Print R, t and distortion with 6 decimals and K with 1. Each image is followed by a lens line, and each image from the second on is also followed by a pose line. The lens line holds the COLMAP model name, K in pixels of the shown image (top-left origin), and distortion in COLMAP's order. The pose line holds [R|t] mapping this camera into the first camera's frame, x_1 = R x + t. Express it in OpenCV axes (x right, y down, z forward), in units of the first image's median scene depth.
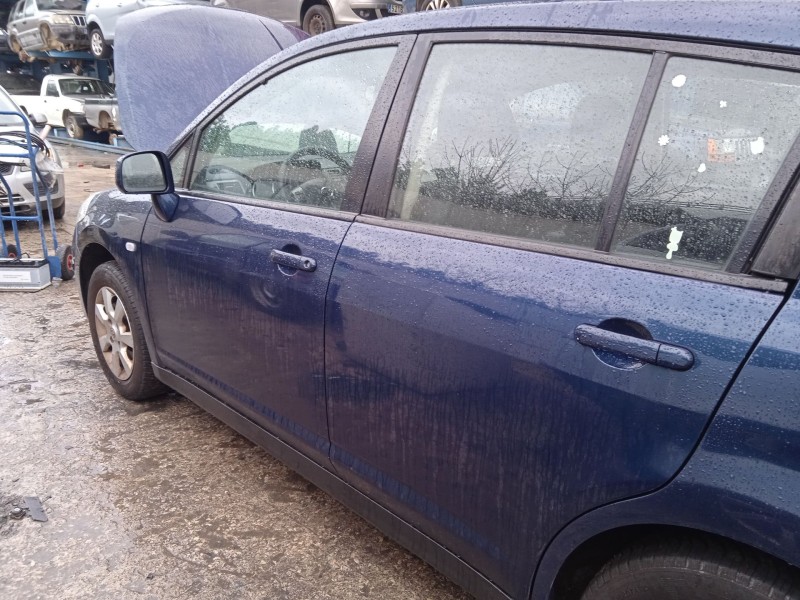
lens RADIAL K [[664.1, 0, 393.6], [0, 664.1, 301.8], [0, 0, 1]] dist [0.045343, -0.038170]
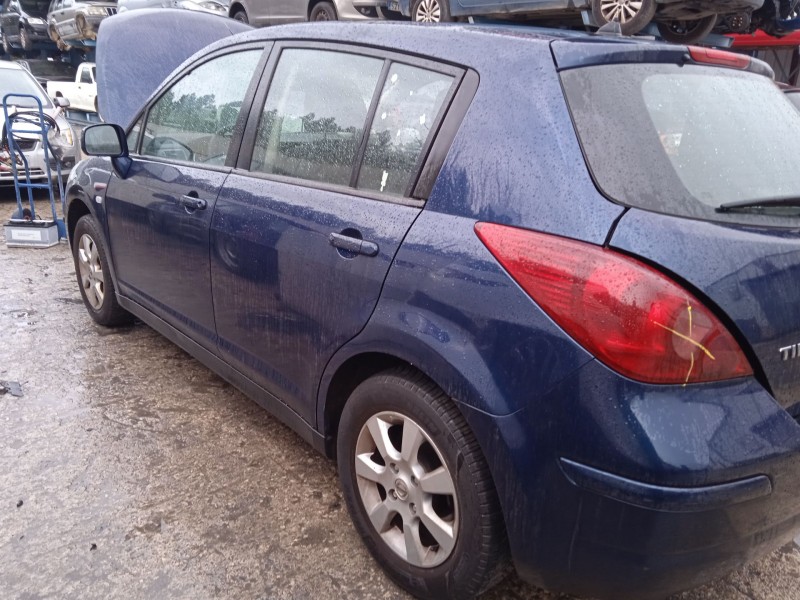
lens RADIAL K [[664.1, 0, 401.3], [0, 664.1, 299.1], [0, 0, 1]] dist [0.045343, -0.038170]
pose [[0.998825, 0.029823, -0.038205, 0.255503], [-0.029584, 0.999539, 0.006808, 0.087787], [0.038391, -0.005670, 0.999247, -0.279843]]
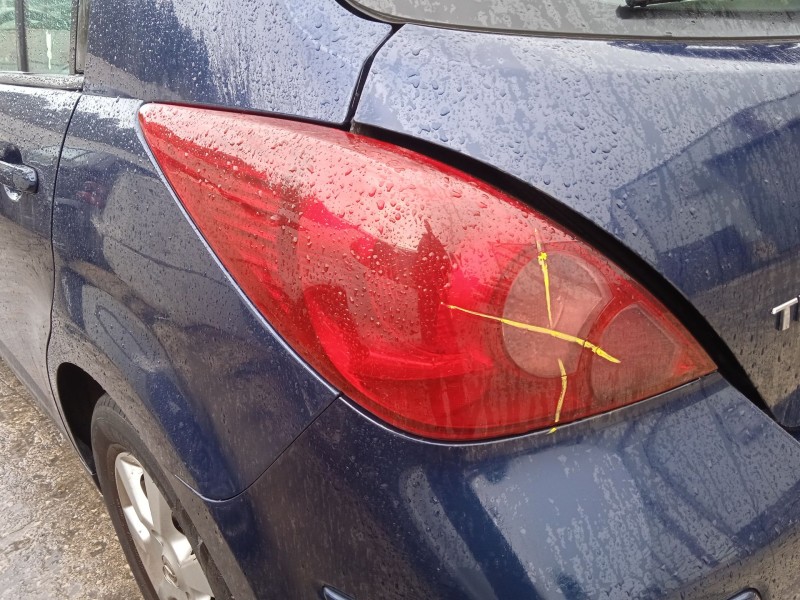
lens RADIAL K [[664.1, 0, 405.4], [0, 664.1, 304.2], [0, 0, 1]] dist [0.045343, -0.038170]
pose [[0.995338, -0.080760, -0.052725, 0.434983], [0.088051, 0.983978, 0.155032, 0.068912], [0.039359, -0.158952, 0.986501, 0.052097]]
